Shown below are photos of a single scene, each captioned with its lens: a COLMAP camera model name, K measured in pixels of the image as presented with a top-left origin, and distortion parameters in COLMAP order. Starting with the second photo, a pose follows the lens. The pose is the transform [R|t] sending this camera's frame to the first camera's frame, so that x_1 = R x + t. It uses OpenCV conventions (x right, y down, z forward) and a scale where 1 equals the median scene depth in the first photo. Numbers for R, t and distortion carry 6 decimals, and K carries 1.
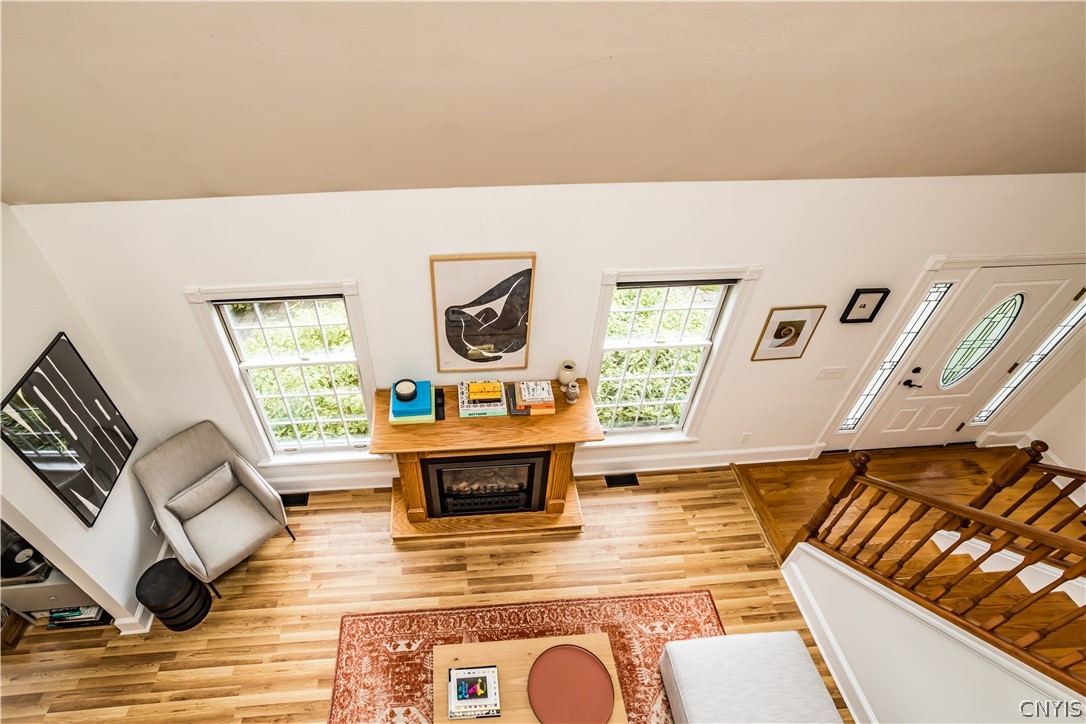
lens RADIAL K [[517.4, 0, 489.2], [0, 517.4, 356.8], [0, 0, 1]] dist [-0.019350, 0.000814]
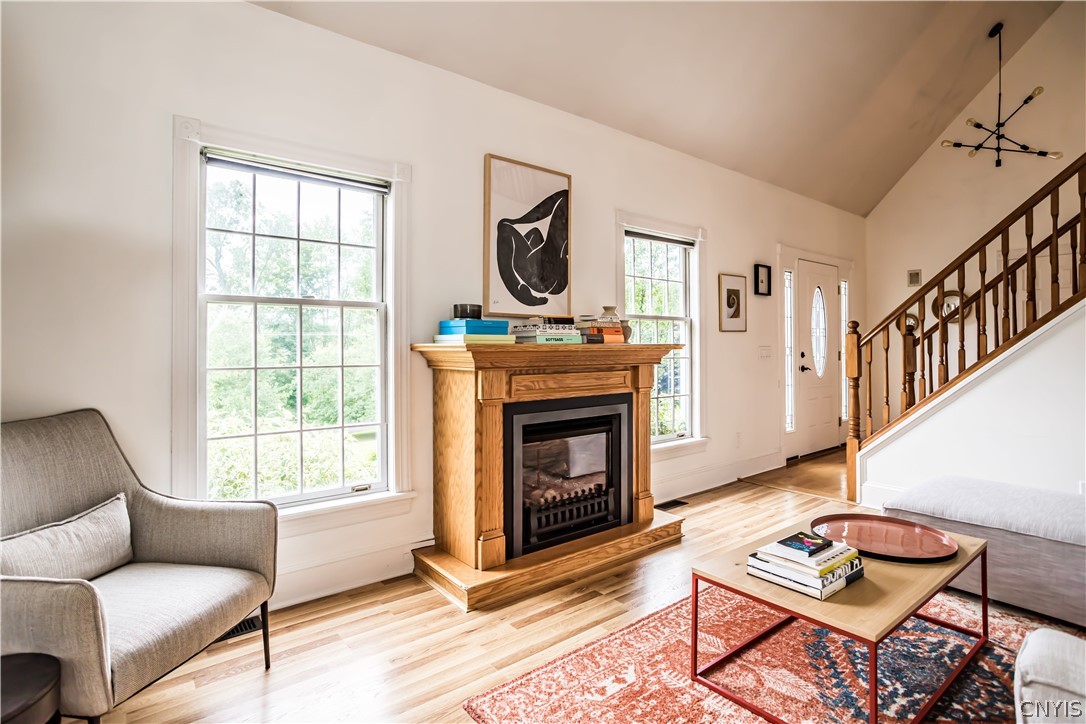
lens RADIAL K [[537.2, 0, 537.6], [0, 537.2, 359.3], [0, 0, 1]] dist [-0.028542, 0.022180]
pose [[0.833466, -0.017347, 0.552298, -0.513806], [0.373091, 0.754946, -0.539315, 0.582121], [-0.407600, 0.655558, 0.635693, 0.498151]]
